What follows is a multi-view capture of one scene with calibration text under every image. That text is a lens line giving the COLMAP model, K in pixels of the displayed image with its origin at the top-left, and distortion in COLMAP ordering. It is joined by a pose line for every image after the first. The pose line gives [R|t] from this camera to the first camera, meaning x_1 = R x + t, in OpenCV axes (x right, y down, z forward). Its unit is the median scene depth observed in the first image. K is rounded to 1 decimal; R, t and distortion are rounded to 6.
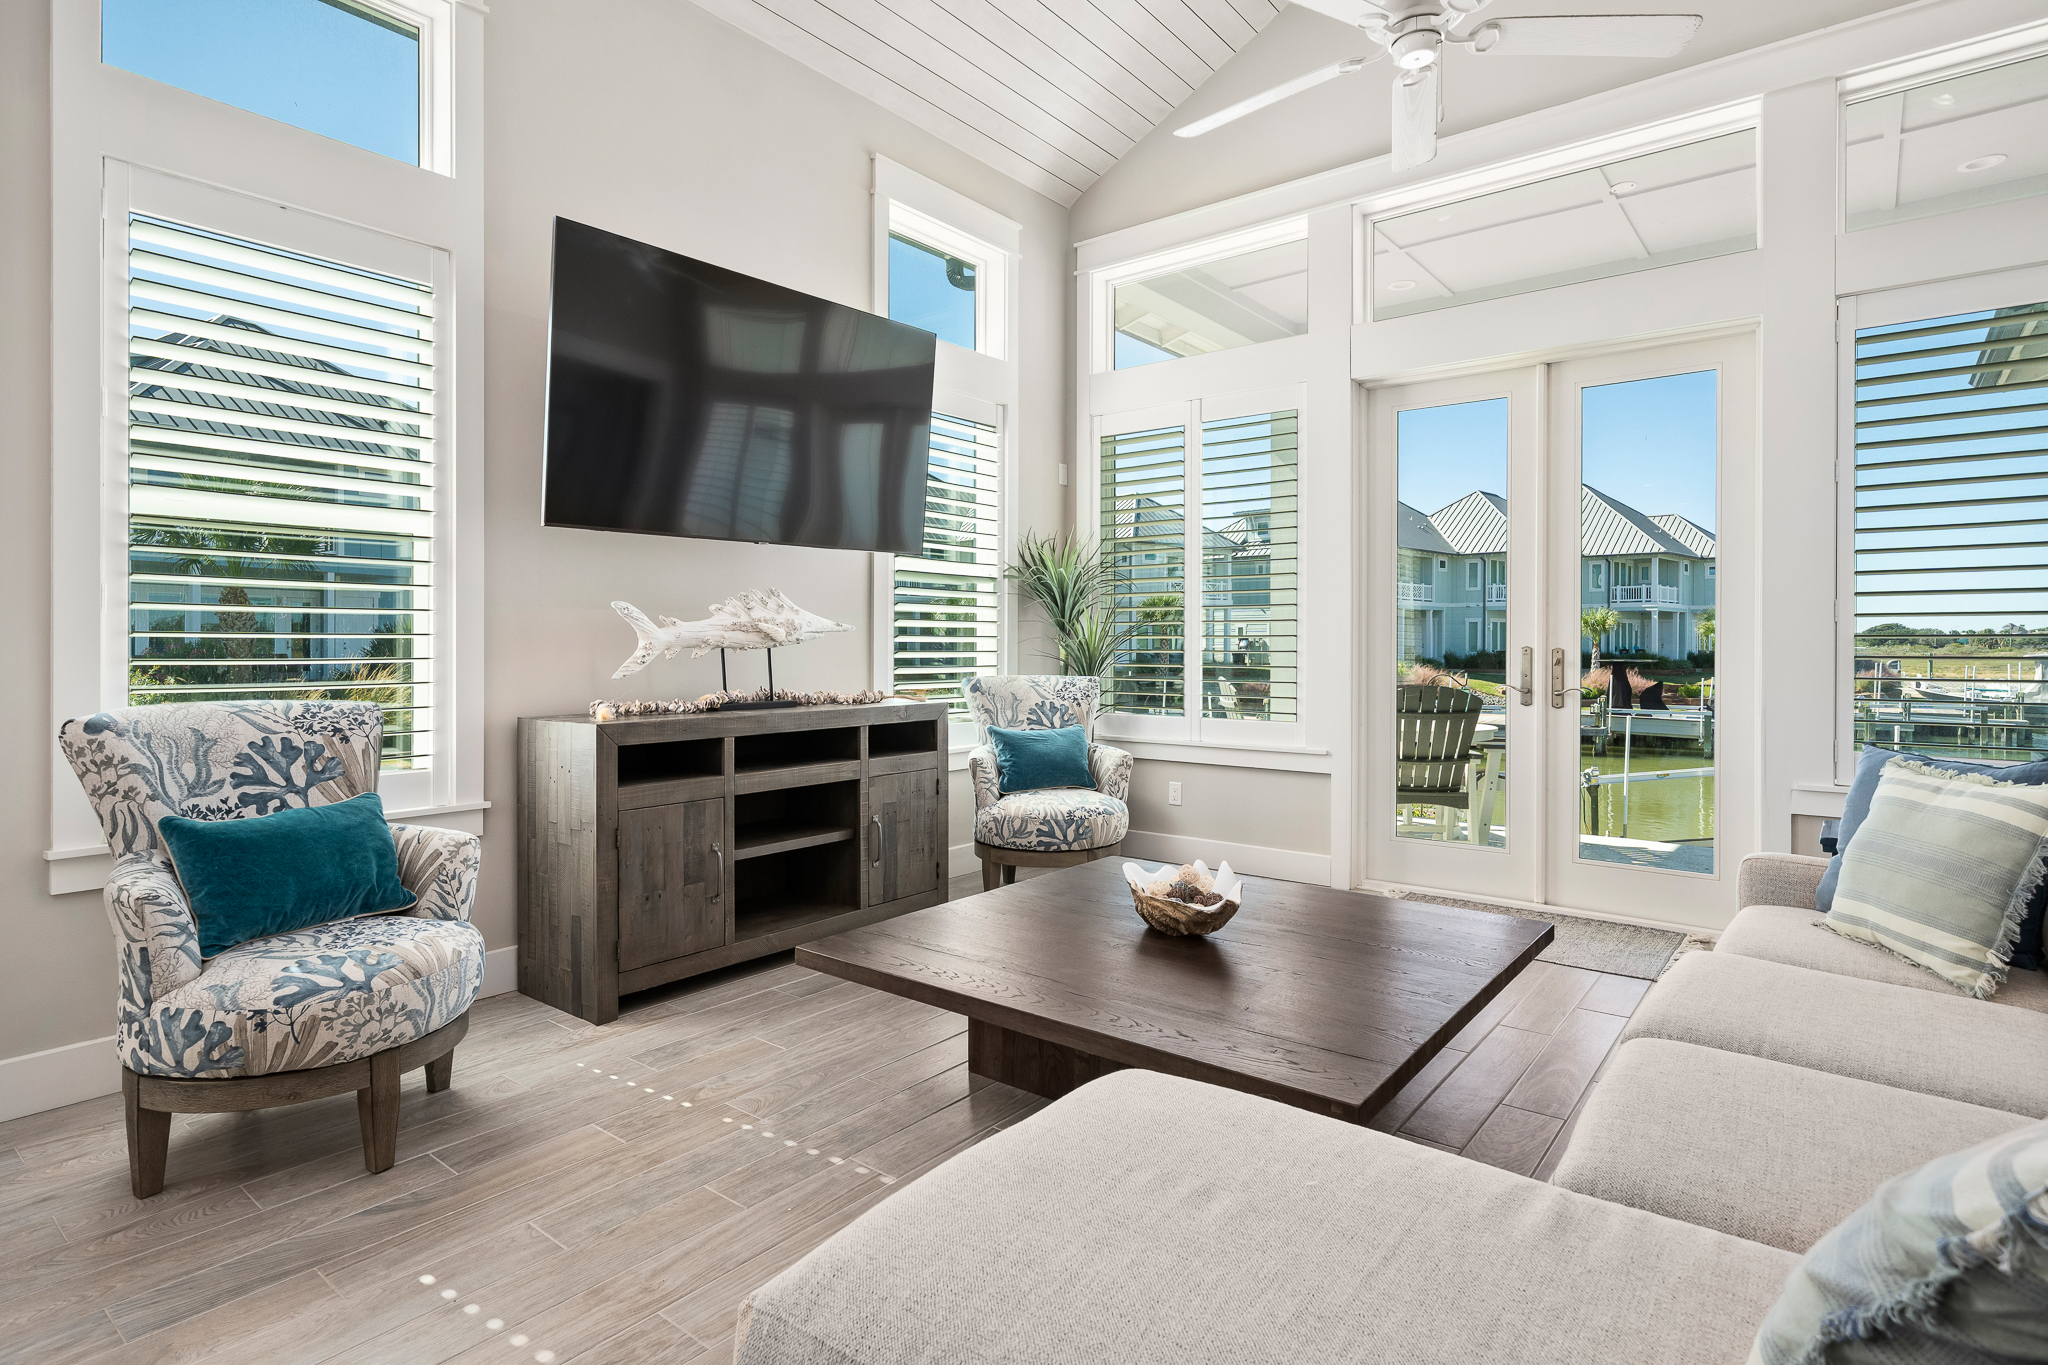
lens RADIAL K [[1053.4, 0, 1016.5], [0, 1053.4, 654.2], [0, 0, 1]] dist [0.000253, -0.000052]
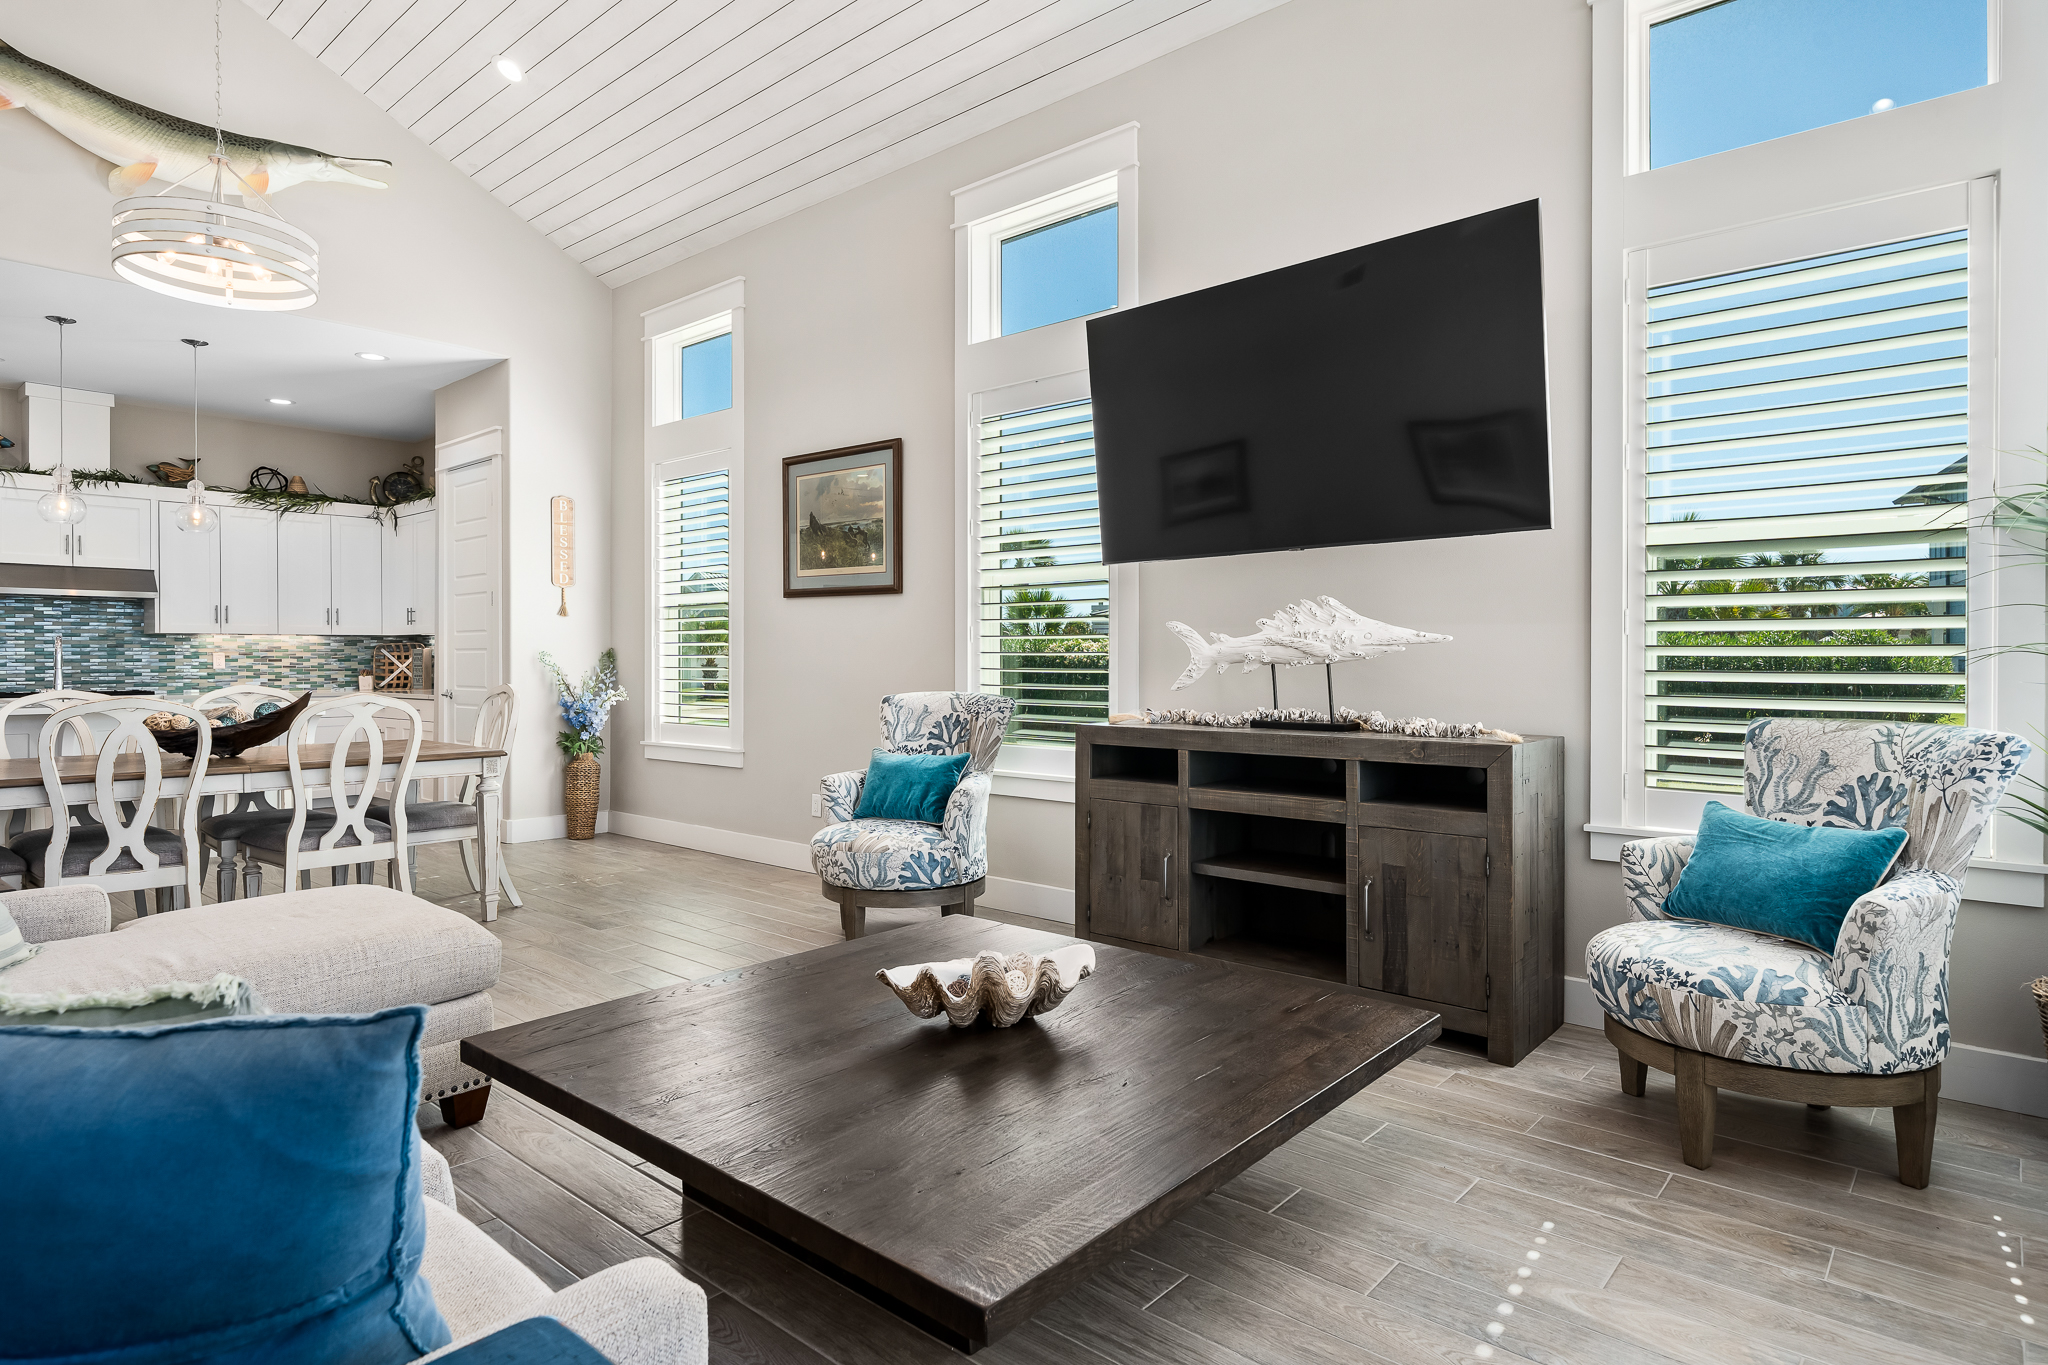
lens RADIAL K [[1121.5, 0, 1021.5], [0, 1121.5, 664.1], [0, 0, 1]] dist [-0.001278, -0.000990]
pose [[-0.042192, 0.004872, -0.999098, 0.681622], [-0.009026, 0.999945, 0.005257, -0.007732], [0.999069, 0.009239, -0.042146, 0.730000]]
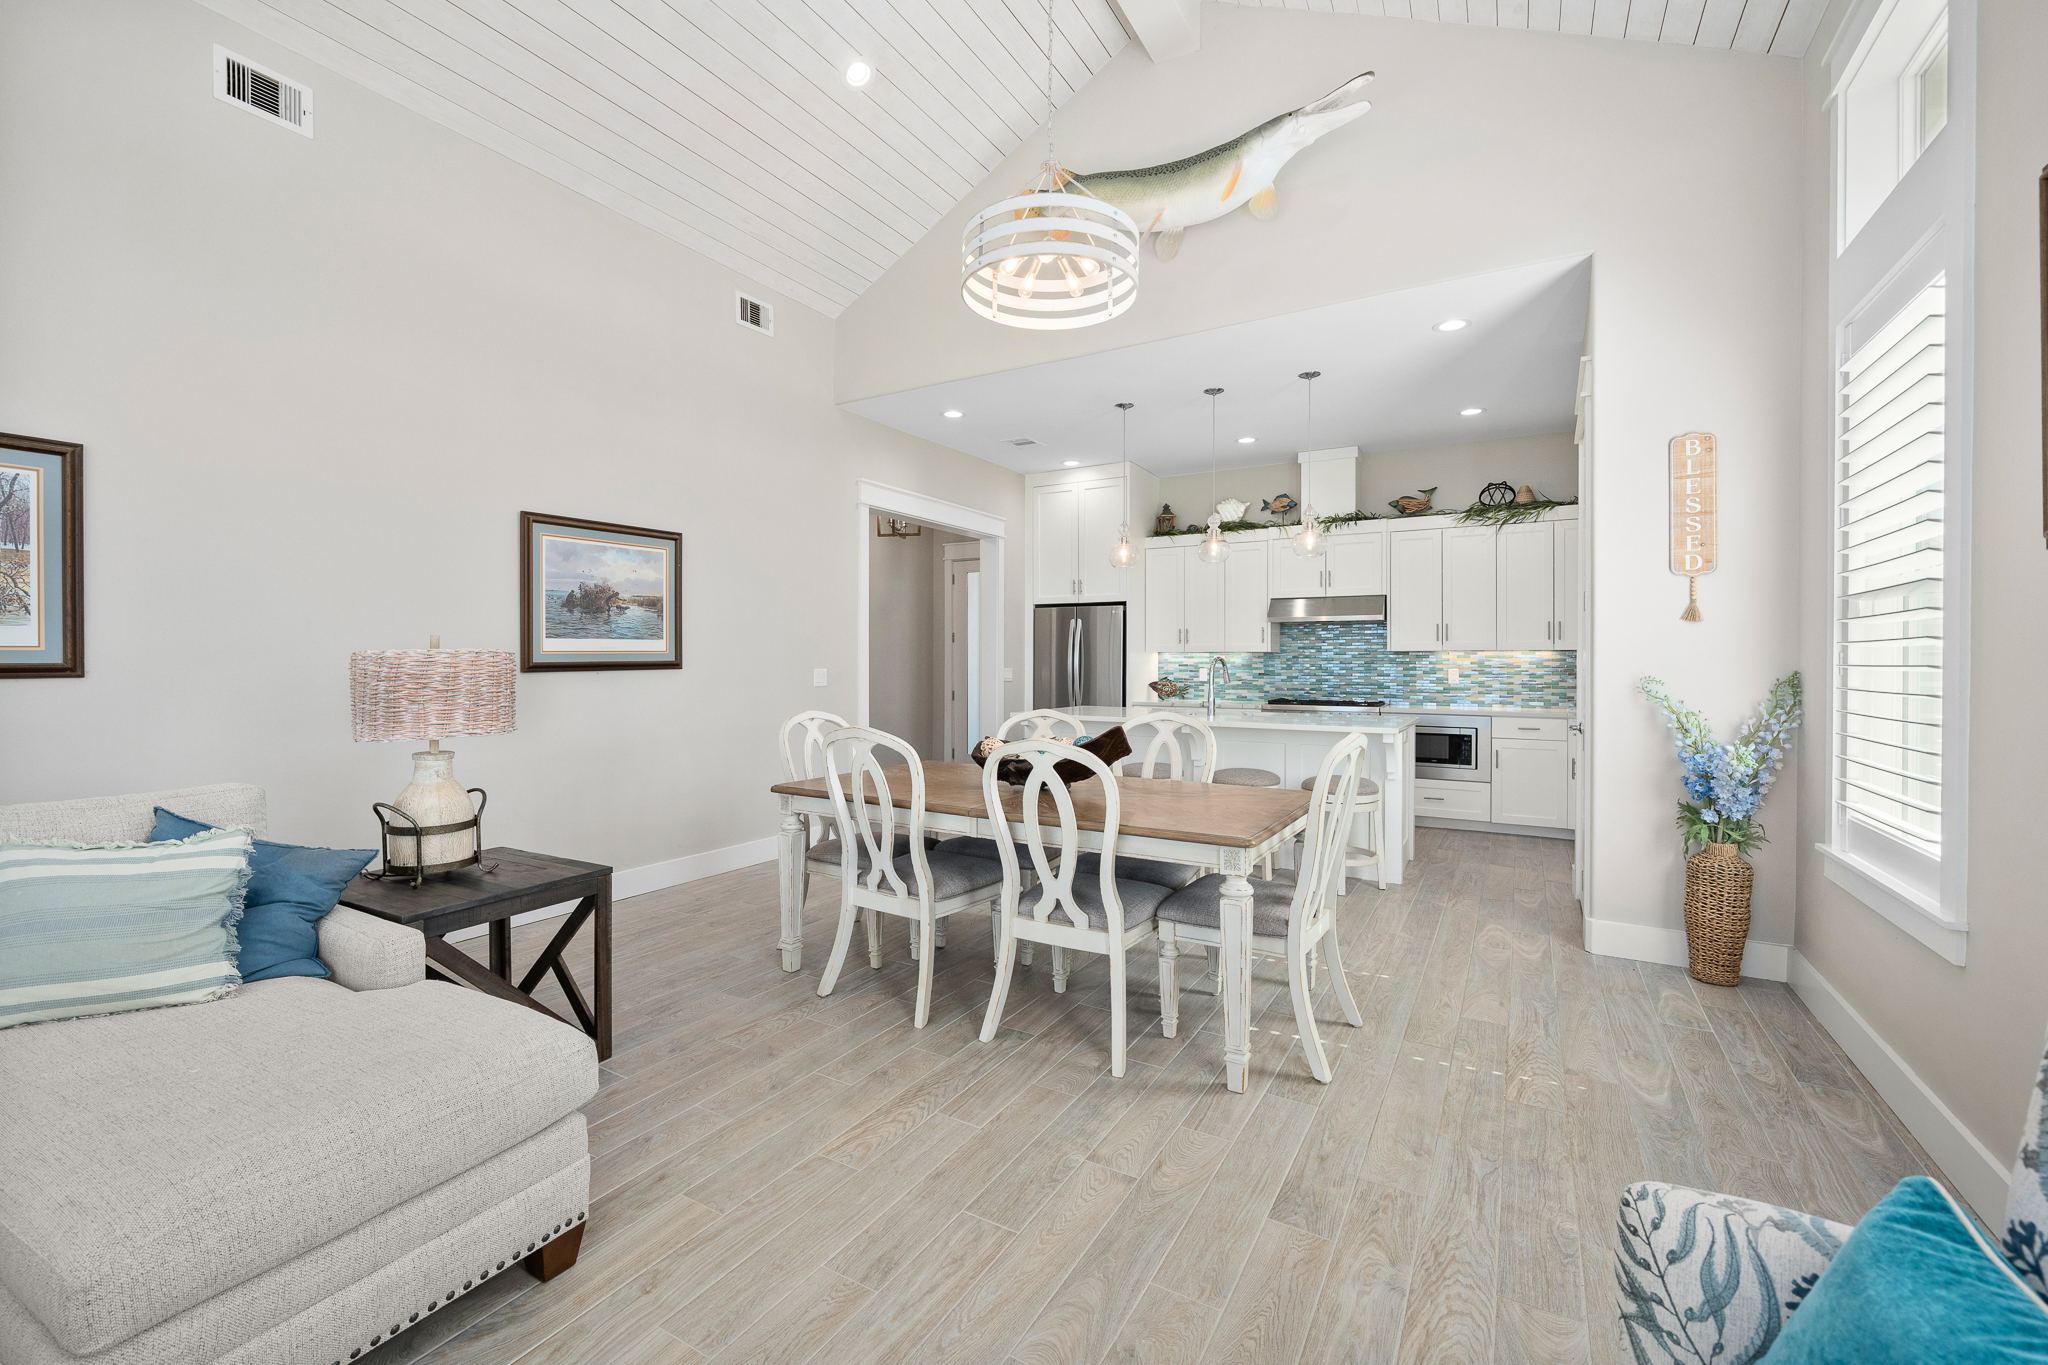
lens RADIAL K [[861.6, 0, 1015.5], [0, 861.6, 666.2], [0, 0, 1]] dist [-0.001956, -0.000430]
pose [[-0.989879, -0.002288, -0.141895, -0.207013], [-0.004767, 0.999842, 0.017133, -0.032678], [0.141833, 0.017636, -0.989733, 0.695404]]
